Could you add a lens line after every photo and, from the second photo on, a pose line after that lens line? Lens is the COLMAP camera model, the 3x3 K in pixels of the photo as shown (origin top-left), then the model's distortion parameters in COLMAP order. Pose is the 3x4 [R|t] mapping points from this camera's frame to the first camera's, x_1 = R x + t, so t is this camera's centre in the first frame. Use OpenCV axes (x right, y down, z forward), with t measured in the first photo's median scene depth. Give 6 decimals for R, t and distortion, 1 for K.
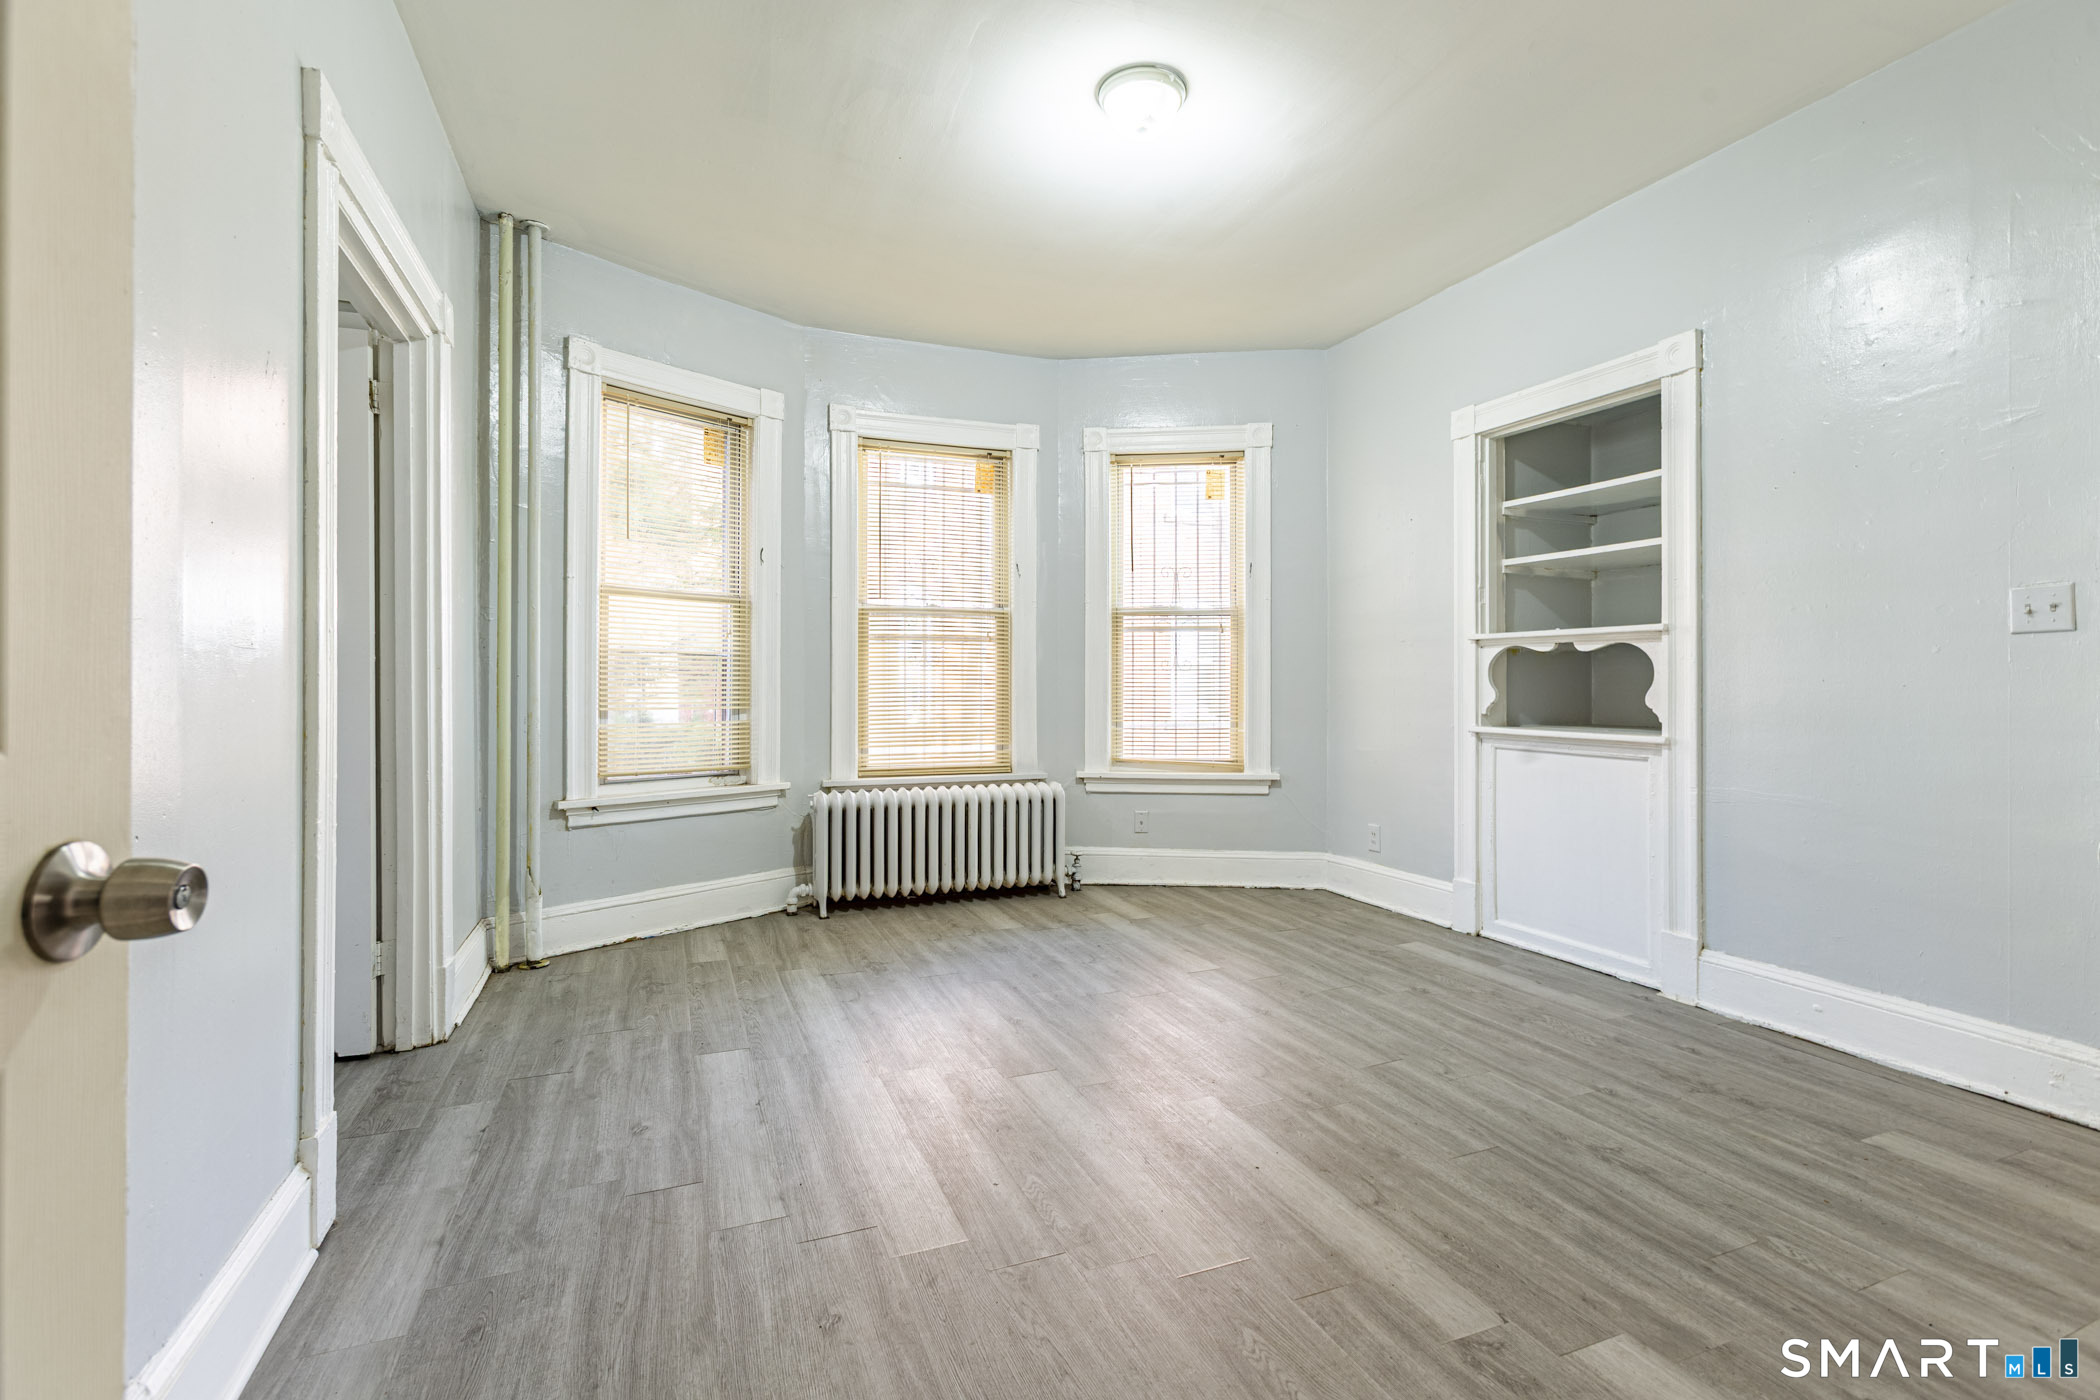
lens RADIAL K [[947.4, 0, 1000.9], [0, 947.4, 687.0], [0, 0, 1]] dist [-0.016612, 0.007344]
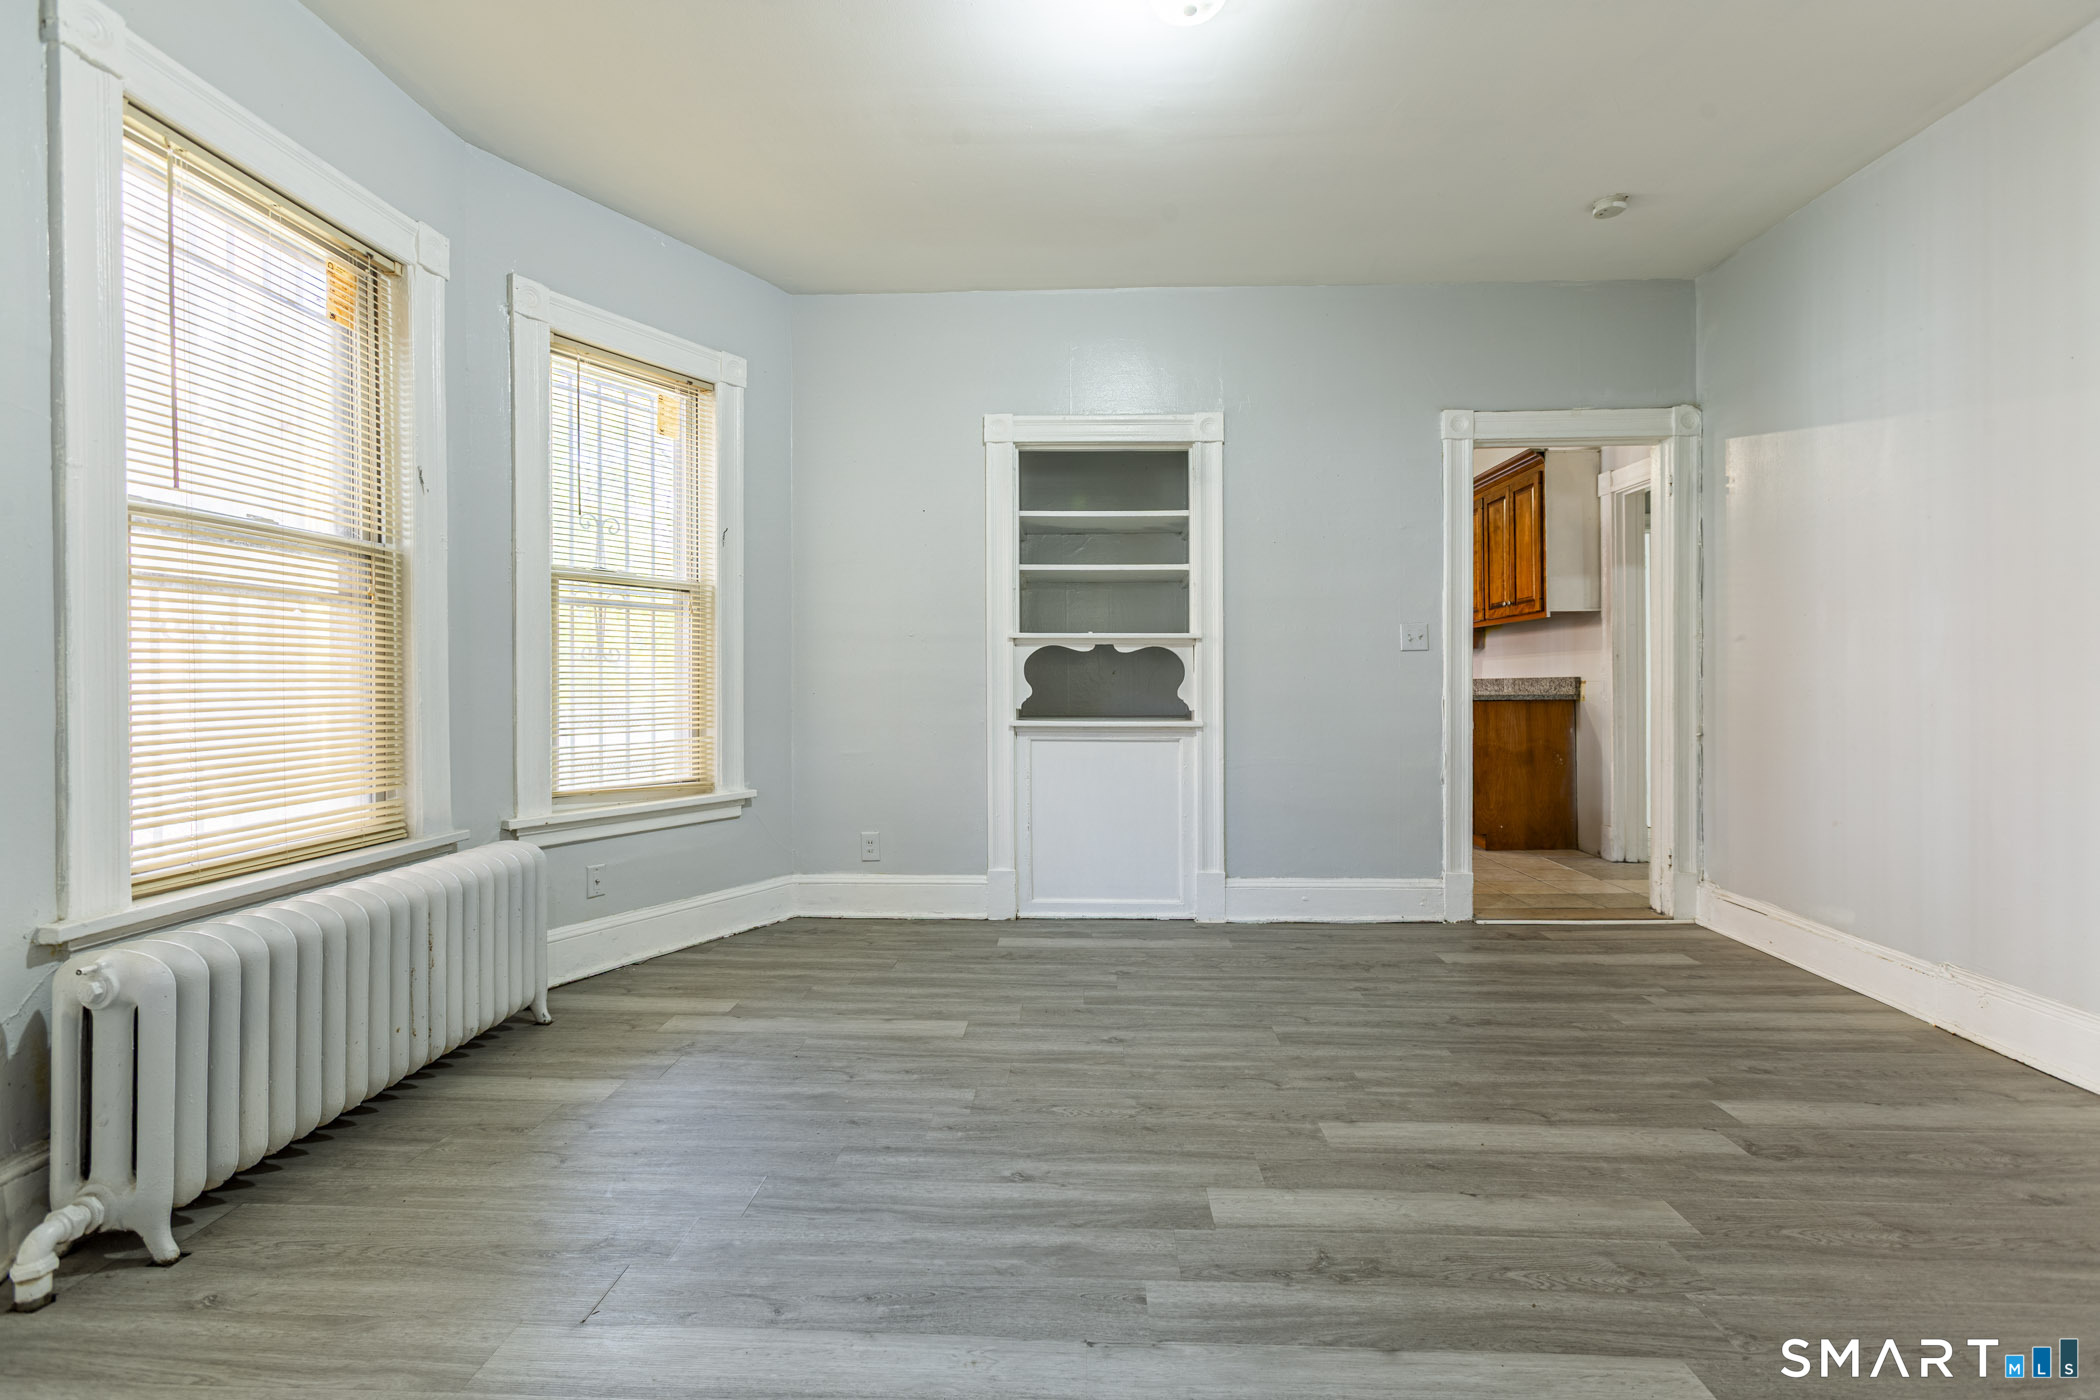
lens RADIAL K [[947.4, 0, 1059.6], [0, 947.4, 696.8], [0, 0, 1]] dist [-0.016612, 0.007344]
pose [[0.383075, -0.014943, 0.923596, -0.453494], [0.004953, 0.999888, 0.014123, 0.000105], [-0.923704, -0.000836, 0.383106, 0.547543]]
